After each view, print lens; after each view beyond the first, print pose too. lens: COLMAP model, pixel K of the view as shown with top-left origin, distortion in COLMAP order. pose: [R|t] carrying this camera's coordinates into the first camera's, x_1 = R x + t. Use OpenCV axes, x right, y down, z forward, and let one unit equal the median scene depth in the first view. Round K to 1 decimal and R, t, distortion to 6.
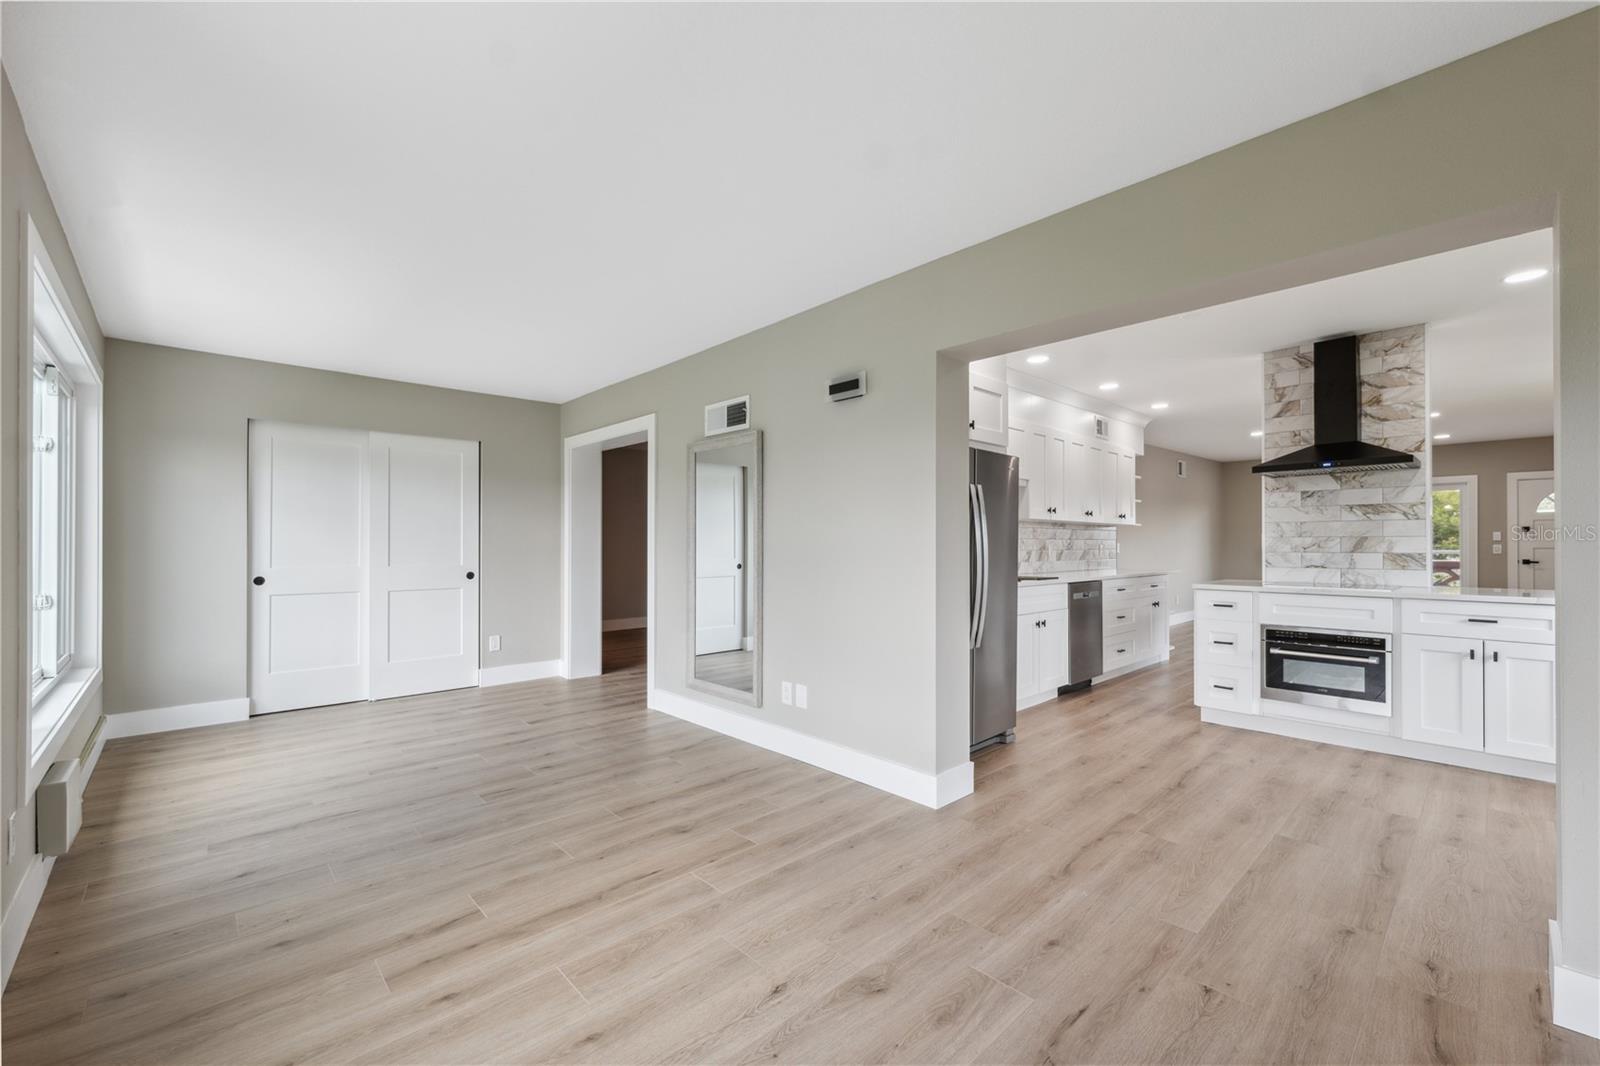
lens RADIAL K [[655.5, 0, 797.0], [0, 655.5, 539.1], [0, 0, 1]] dist [0.006322, -0.001945]
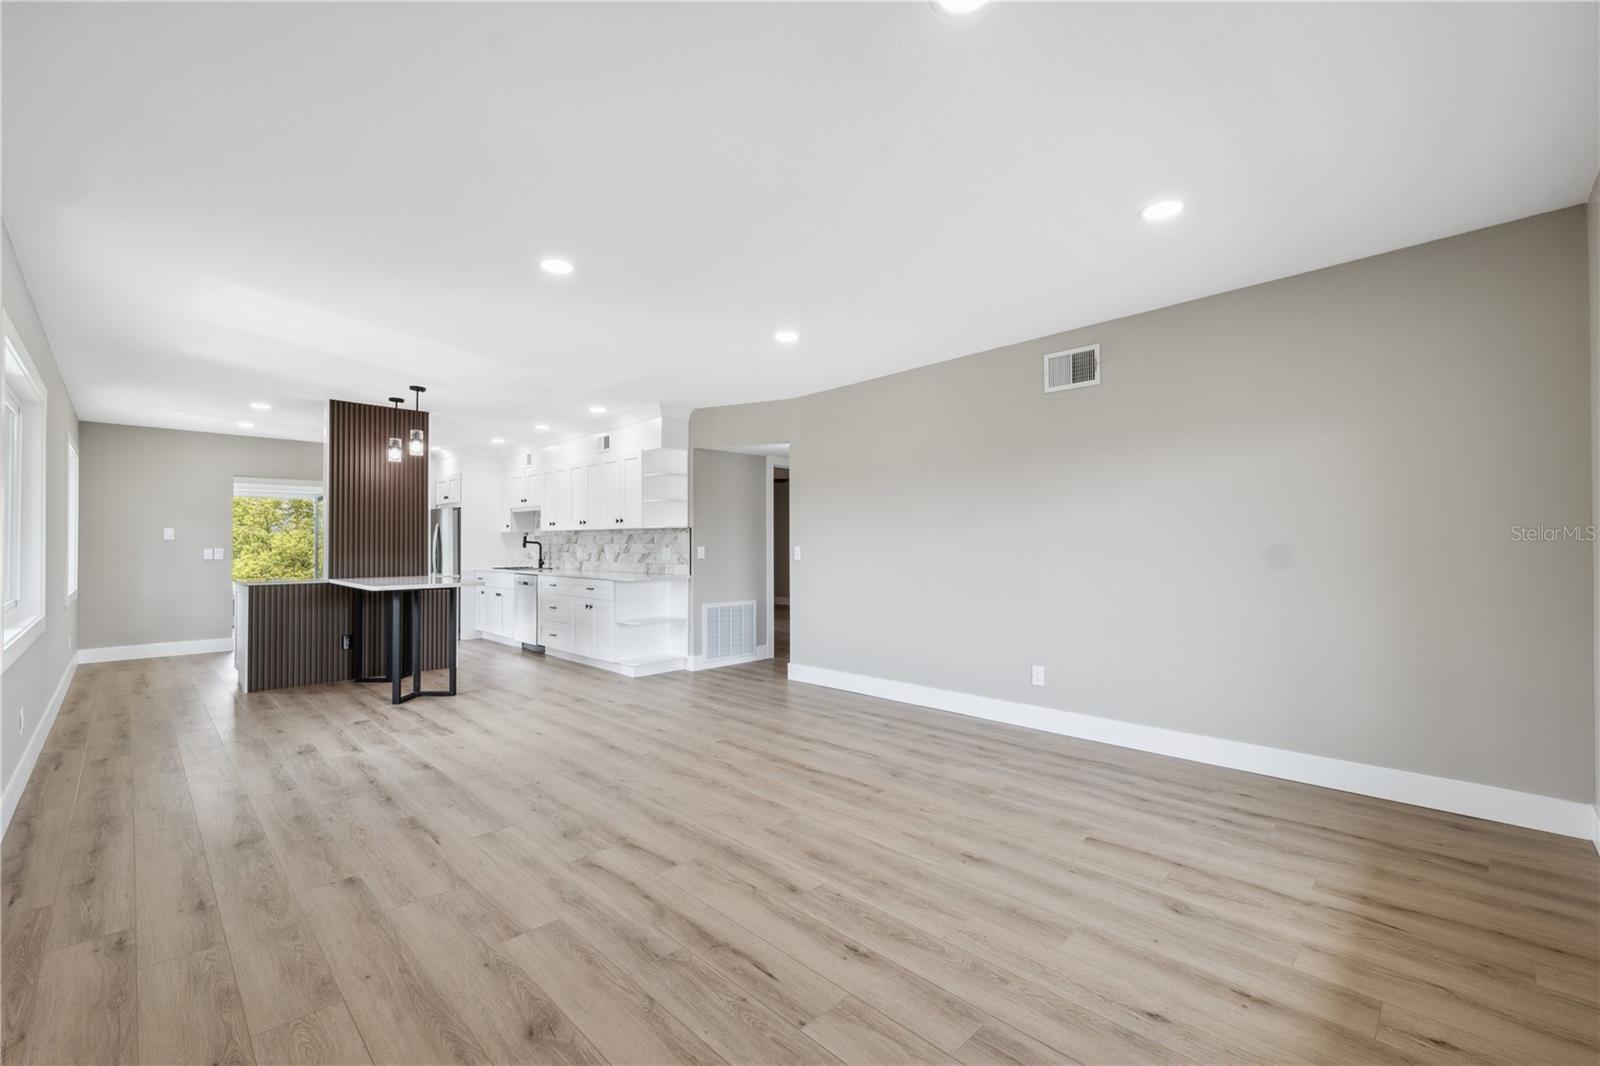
lens RADIAL K [[655.5, 0, 788.2], [0, 655.5, 532.7], [0, 0, 1]] dist [0.006322, -0.001945]
pose [[0.034262, -0.018008, -0.999251, 2.188006], [0.011112, 0.999783, -0.017636, 0.007006], [0.999351, -0.010499, 0.034454, 1.760322]]
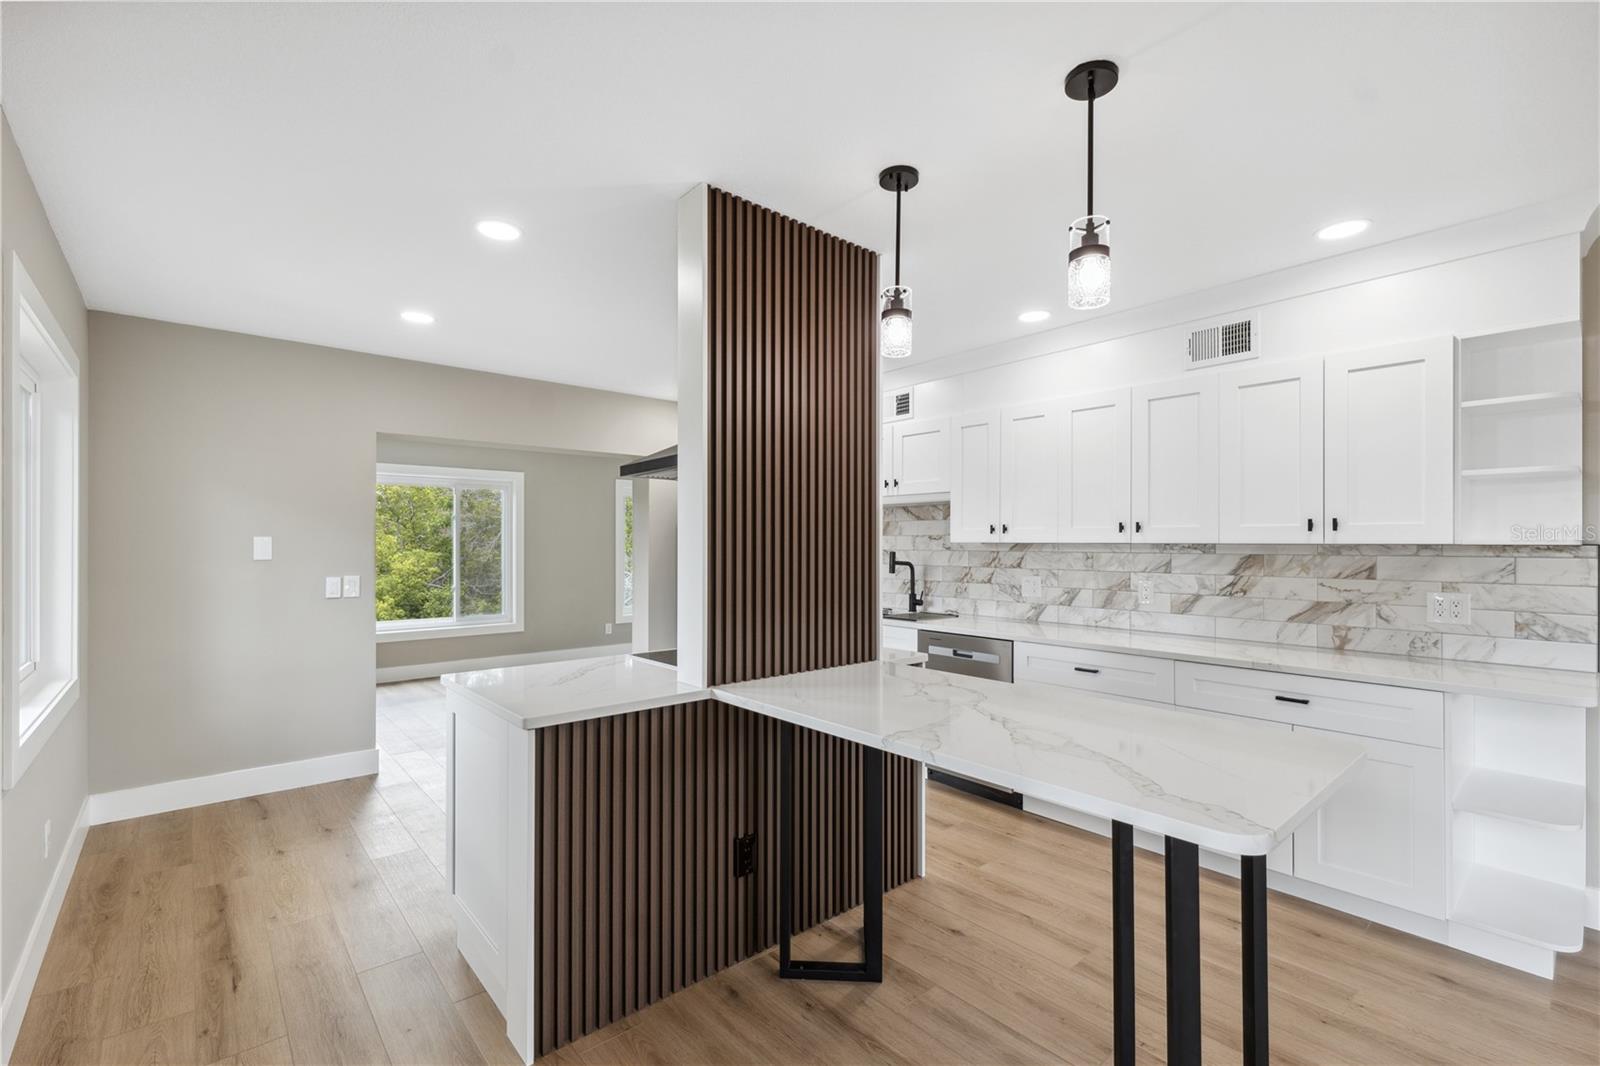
lens RADIAL K [[700.2, 0, 794.4], [0, 700.2, 539.6], [0, 0, 1]] dist [0.004802, -0.001804]
pose [[-0.038771, -0.005623, -0.999232, 1.358945], [0.007470, 0.999955, -0.005917, -0.036142], [0.999220, -0.007694, -0.038728, 0.985754]]
